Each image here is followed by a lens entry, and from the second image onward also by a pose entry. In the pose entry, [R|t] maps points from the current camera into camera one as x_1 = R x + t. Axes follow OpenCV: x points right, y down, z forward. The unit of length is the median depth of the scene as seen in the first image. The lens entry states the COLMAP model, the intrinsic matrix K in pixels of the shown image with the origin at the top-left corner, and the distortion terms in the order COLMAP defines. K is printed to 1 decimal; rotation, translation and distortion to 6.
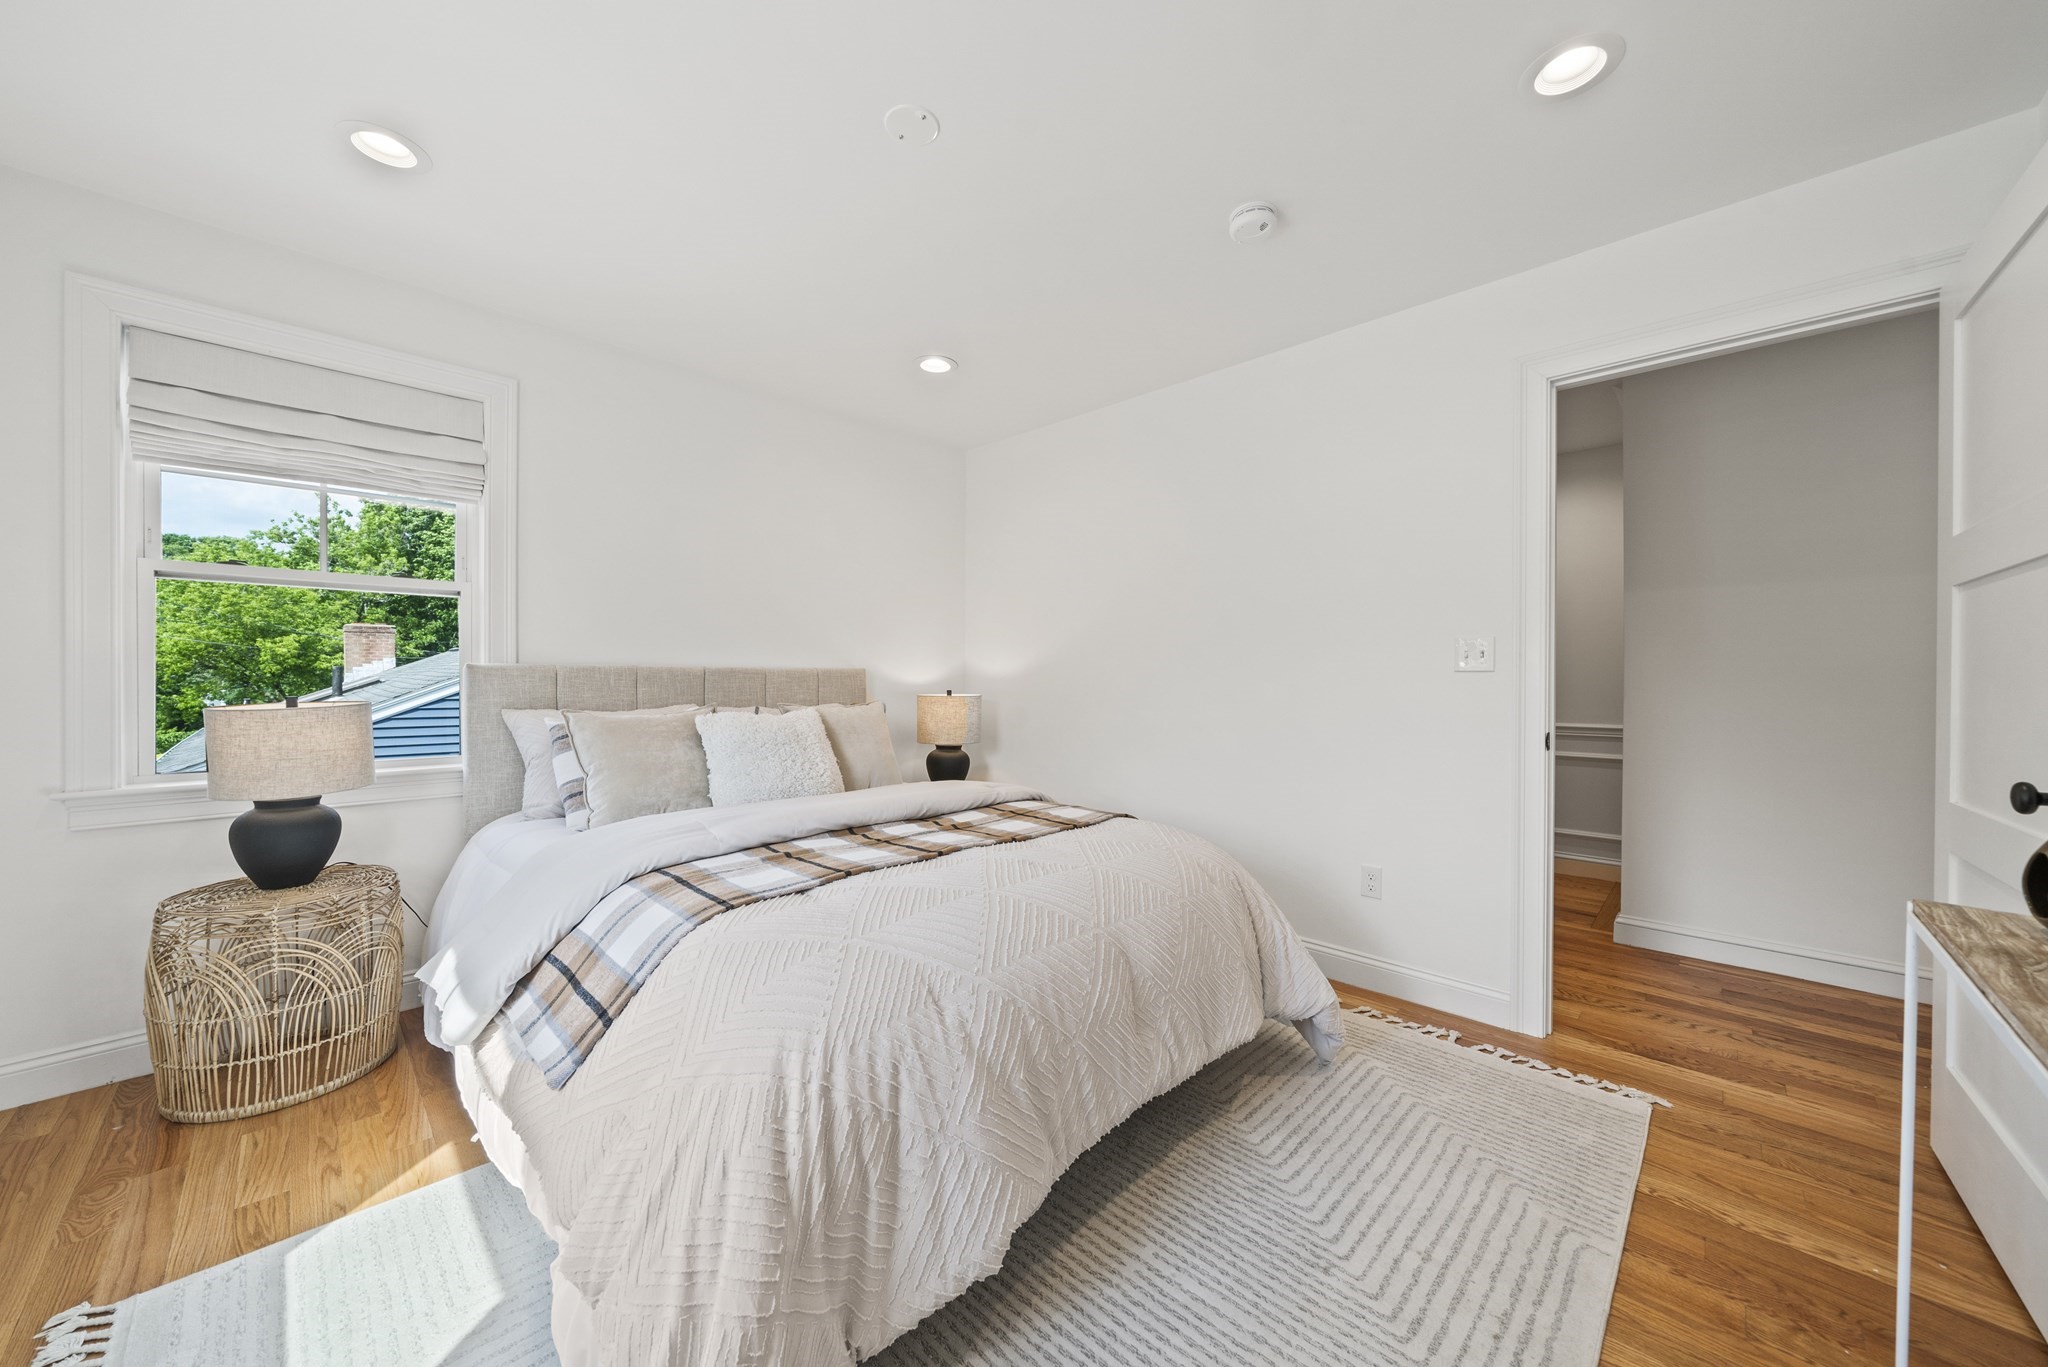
lens RADIAL K [[728.1, 0, 1021.4], [0, 728.1, 685.4], [0, 0, 1]] dist [-0.000795, -0.000059]
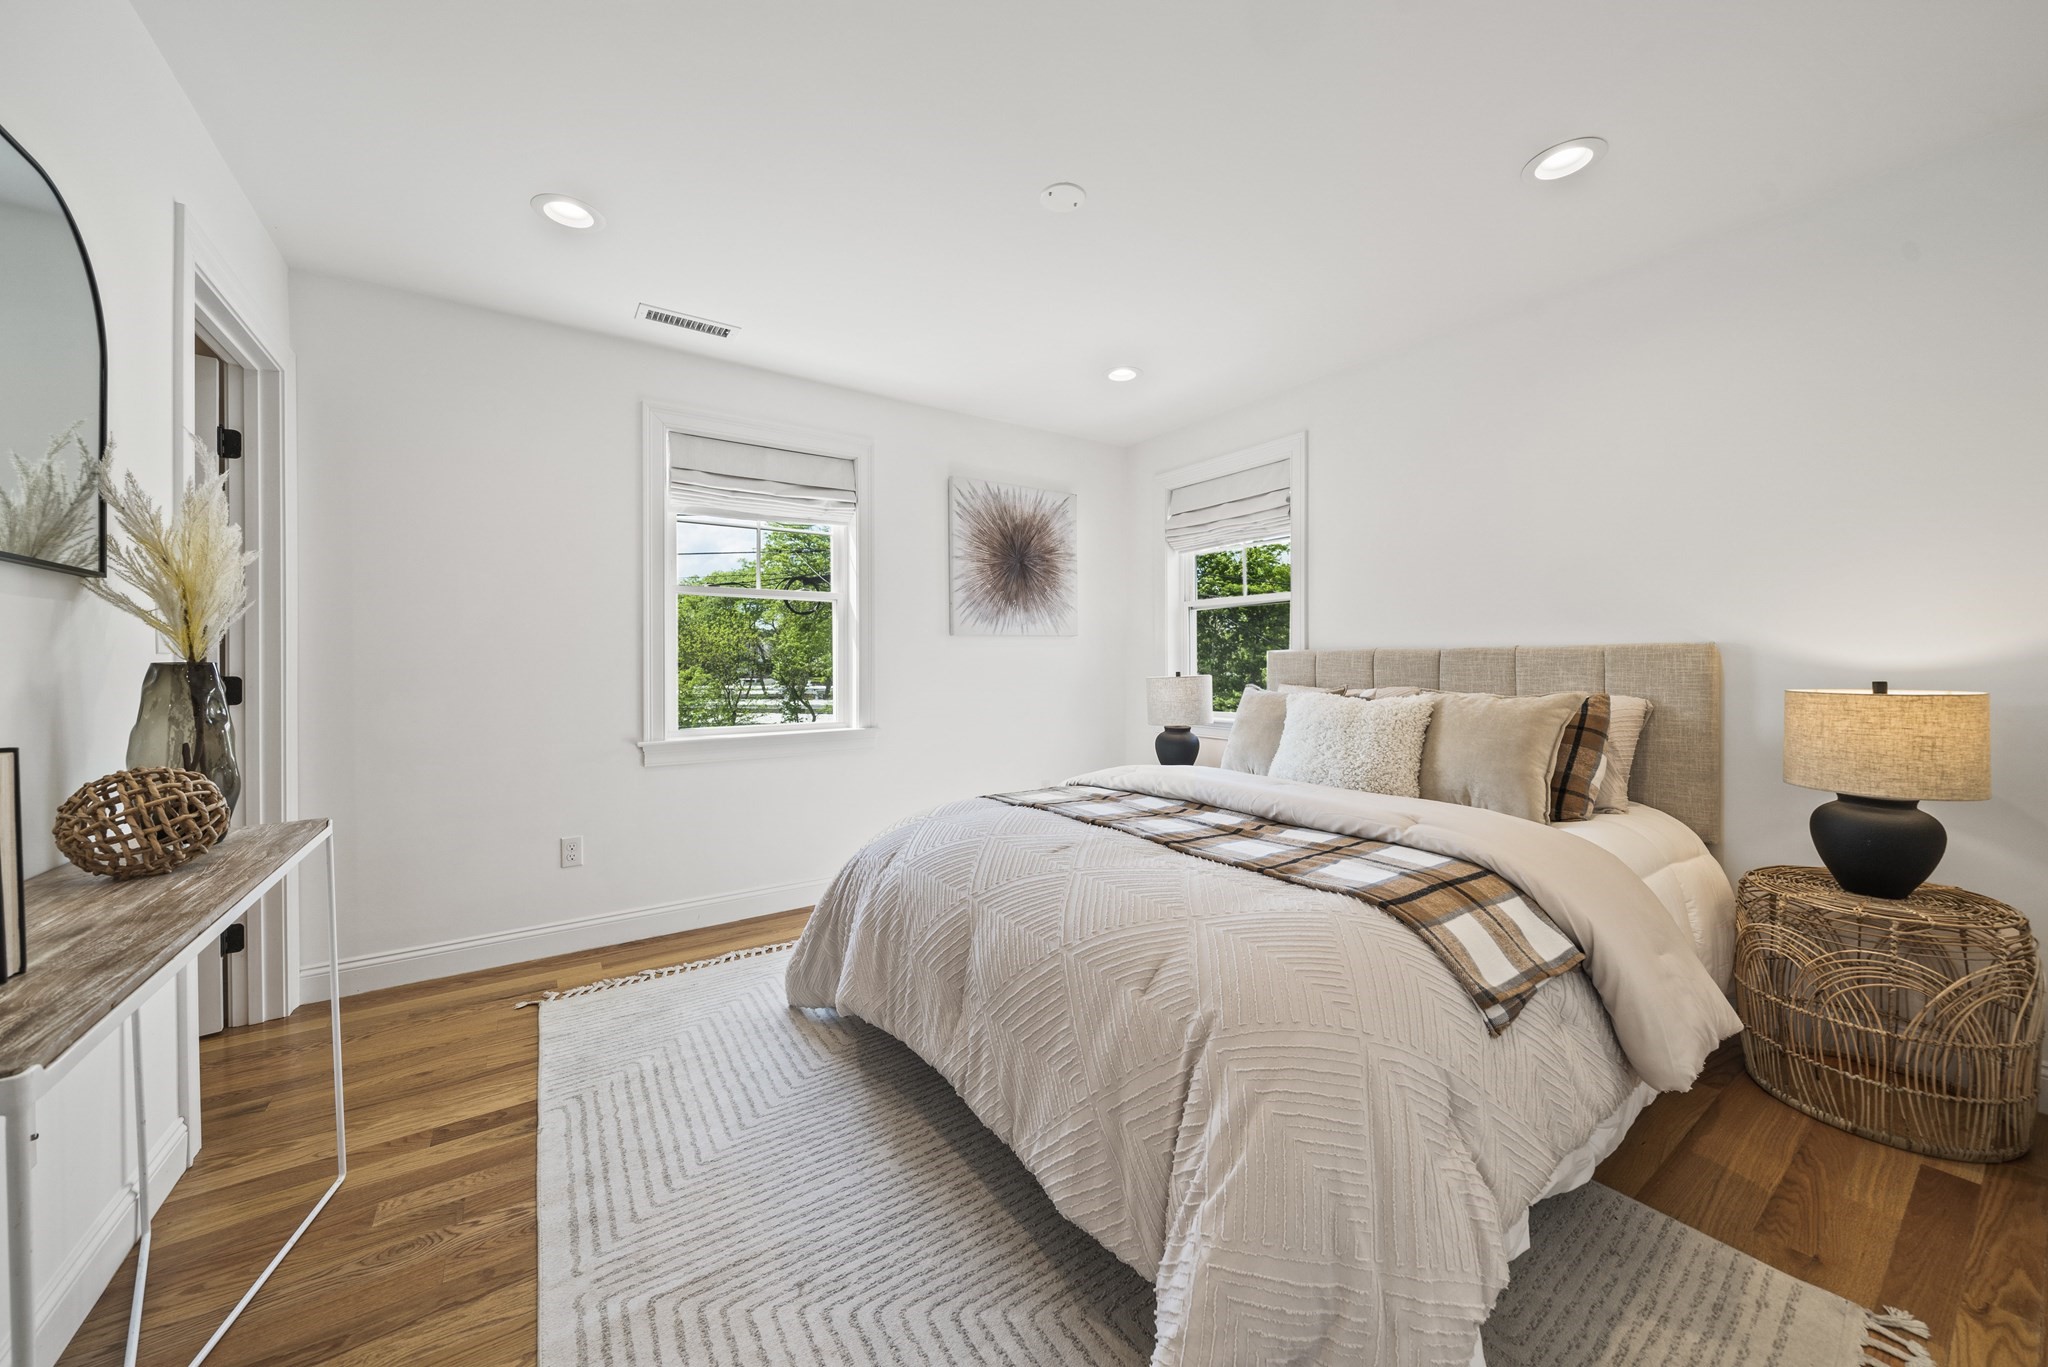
lens RADIAL K [[729.2, 0, 1024.9], [0, 729.2, 677.4], [0, 0, 1]] dist [-0.003540, -0.000319]
pose [[-0.189949, 0.012168, -0.981718, 0.879027], [-0.007141, 0.999880, 0.013775, 0.004478], [0.981768, 0.009627, -0.189840, 1.004200]]
